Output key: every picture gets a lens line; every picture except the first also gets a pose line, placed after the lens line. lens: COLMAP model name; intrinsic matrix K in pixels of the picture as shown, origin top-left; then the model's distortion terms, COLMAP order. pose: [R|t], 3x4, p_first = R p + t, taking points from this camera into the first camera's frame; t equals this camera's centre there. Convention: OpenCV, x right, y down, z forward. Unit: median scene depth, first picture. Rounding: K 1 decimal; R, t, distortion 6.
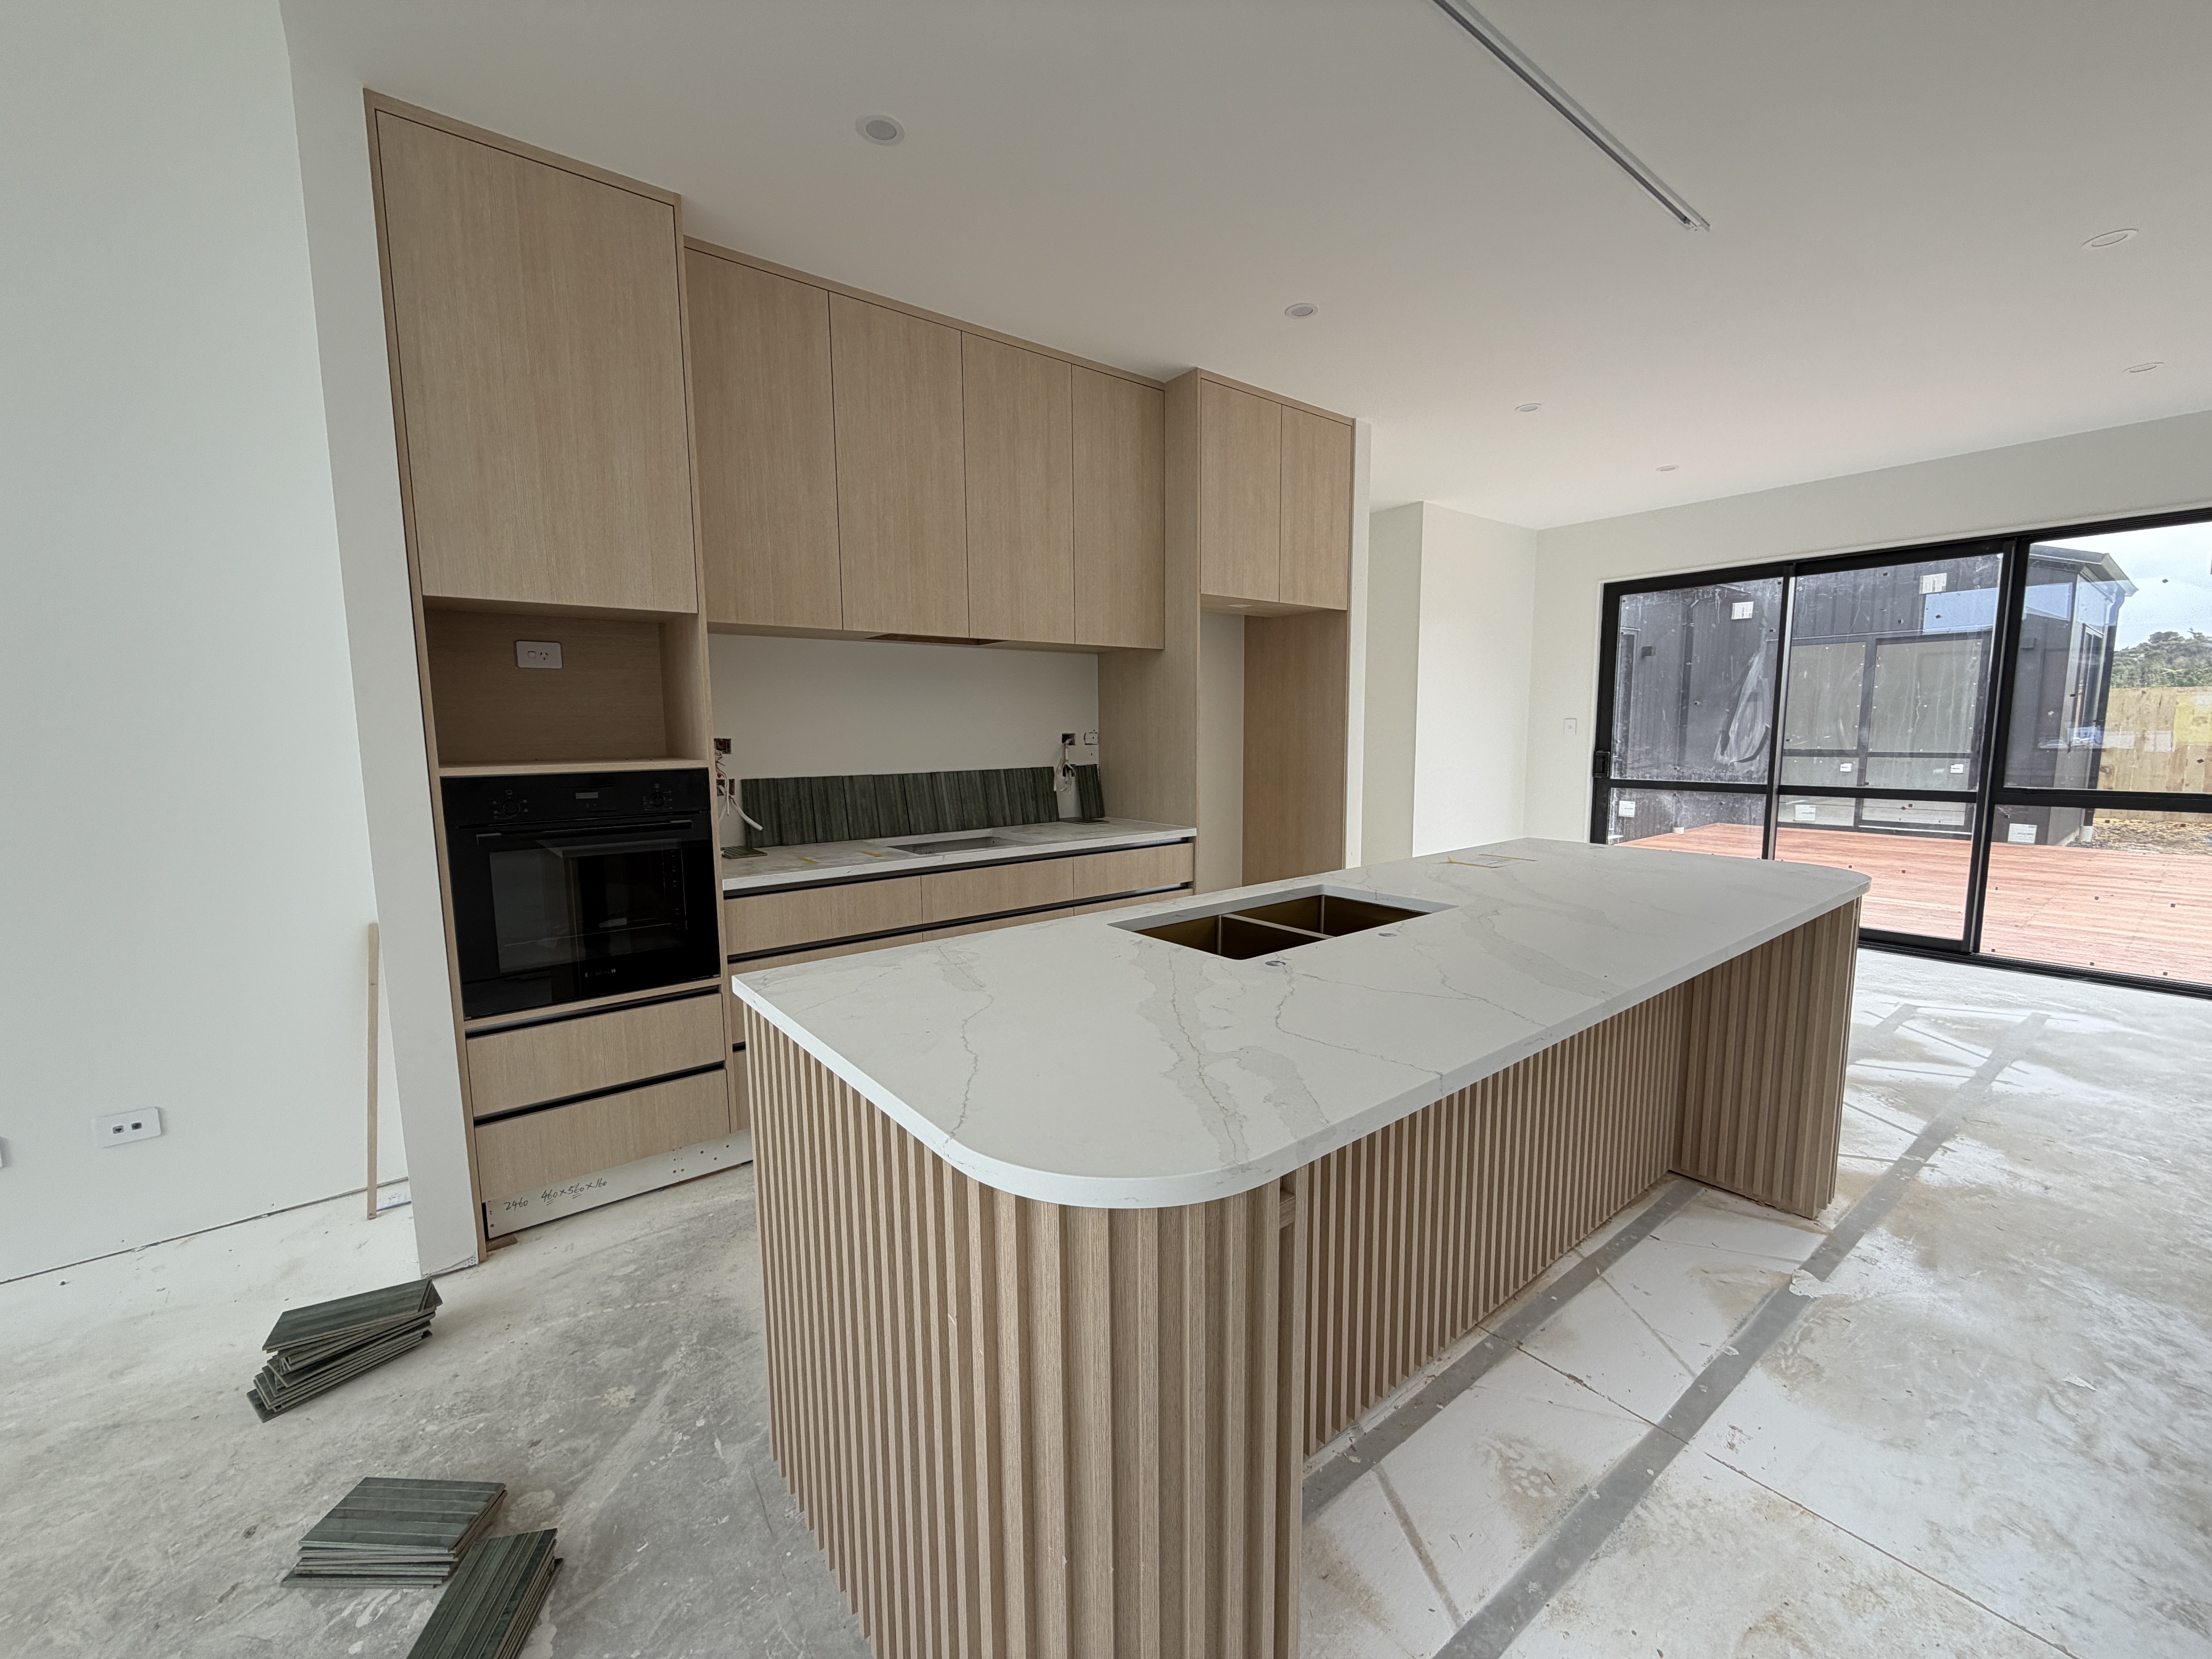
lens RADIAL K [[893.9, 0, 1110.3], [0, 893.9, 827.0], [0, 0, 1]] dist [0.001976, -0.000062]
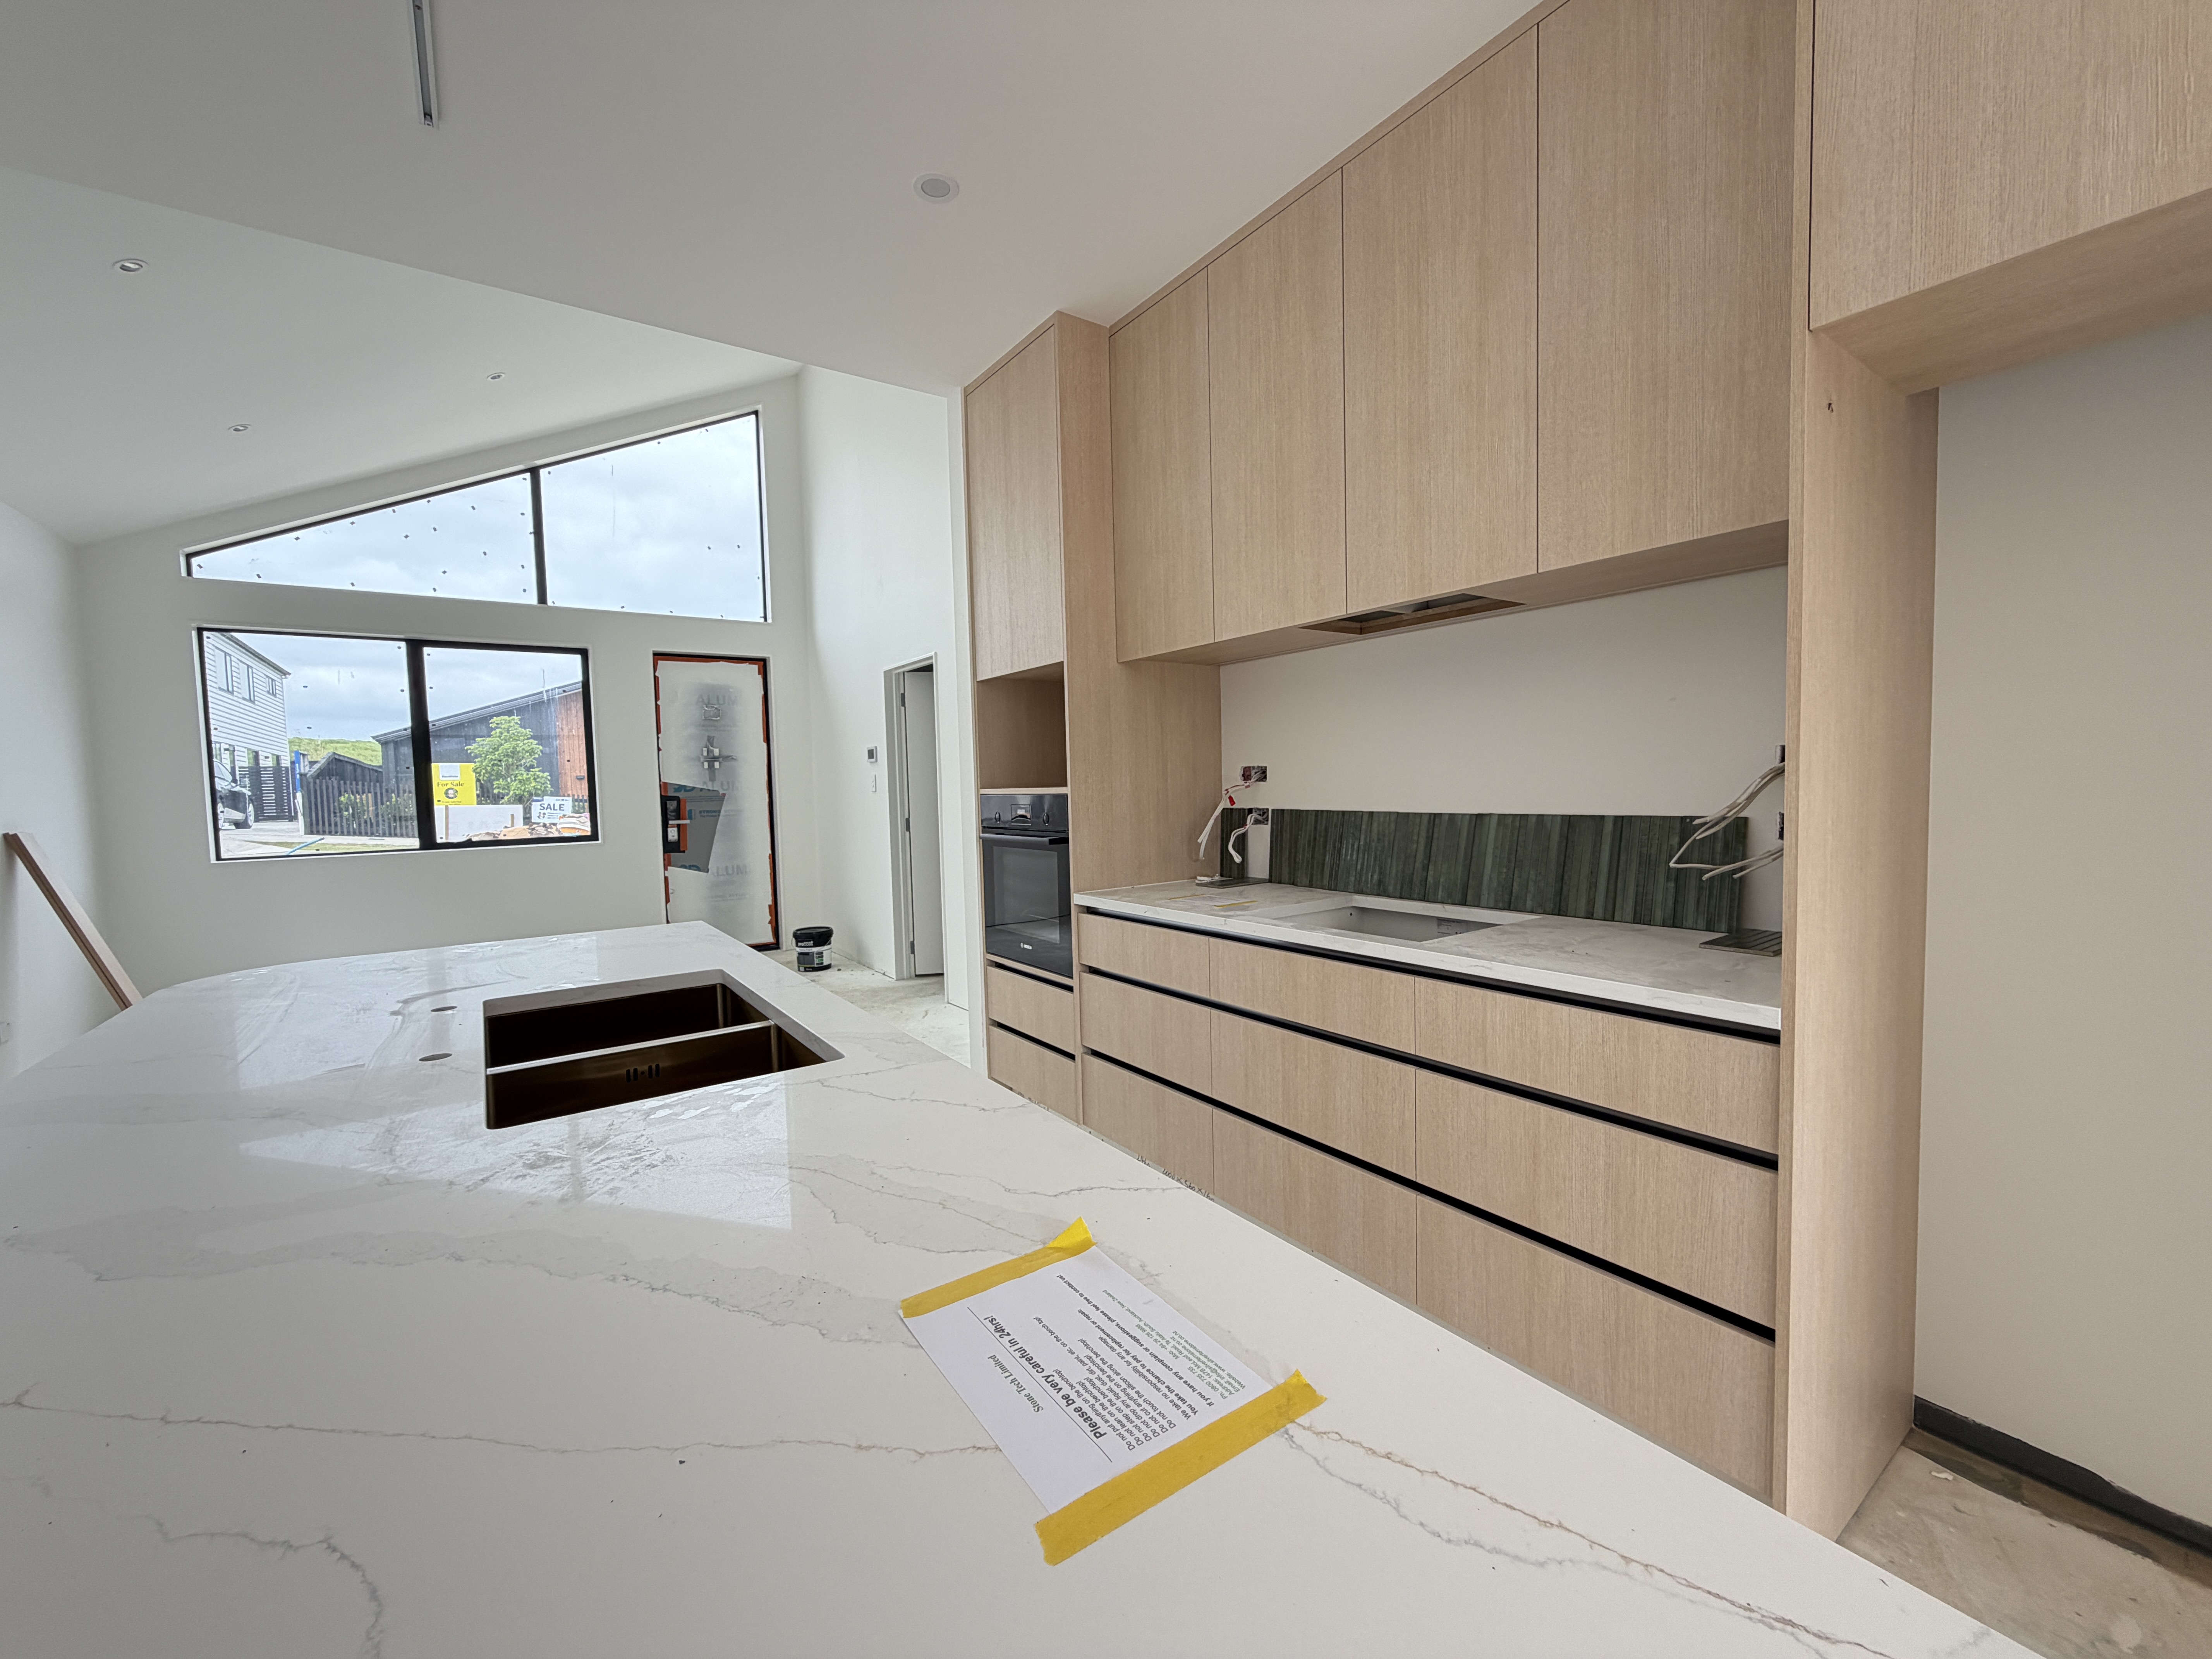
lens RADIAL K [[893.9, 0, 1110.3], [0, 893.9, 827.0], [0, 0, 1]] dist [0.001976, -0.000062]
pose [[-0.066962, 0.062931, -0.995769, 0.490252], [-0.085564, 0.993970, 0.068571, -0.076244], [0.994080, 0.089793, -0.061174, 0.802639]]
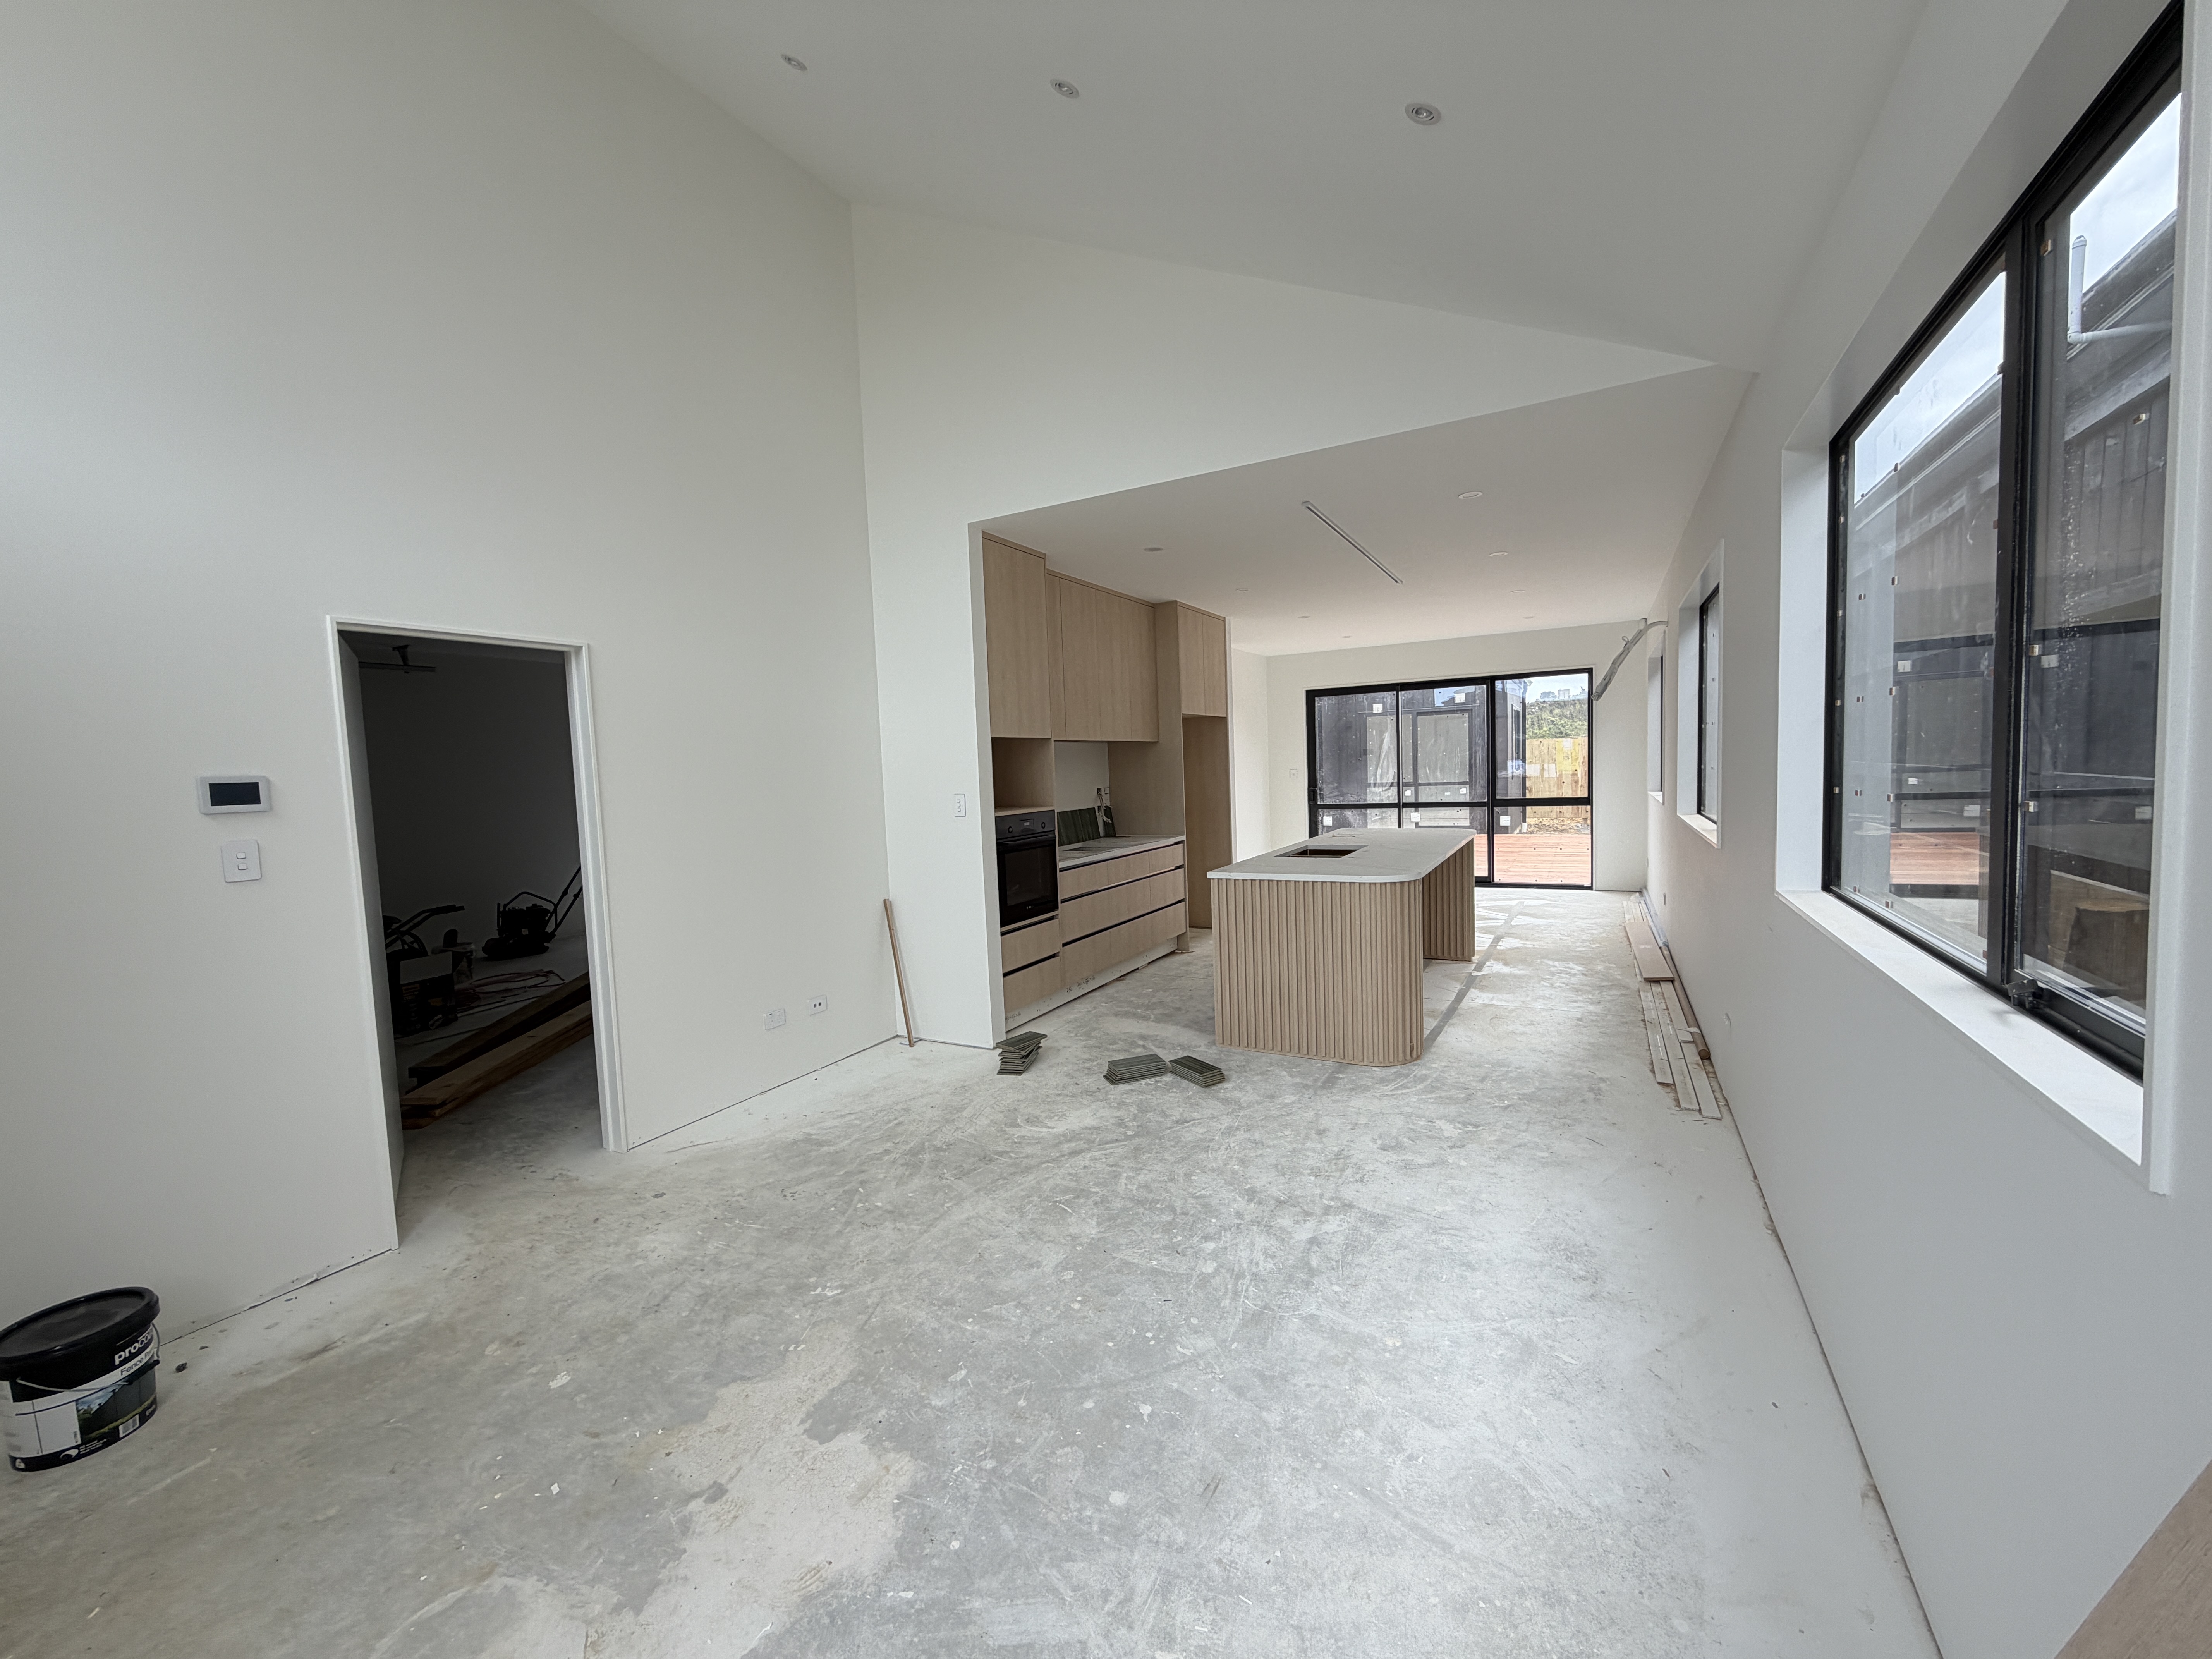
lens RADIAL K [[876.2, 0, 1131.5], [0, 876.2, 827.5], [0, 0, 1]] dist [0.000224, -0.000033]
pose [[0.914391, -0.053965, 0.401219, -0.795169], [0.075171, 0.996473, -0.037288, 0.047023], [-0.397791, 0.064256, 0.915223, -0.688197]]
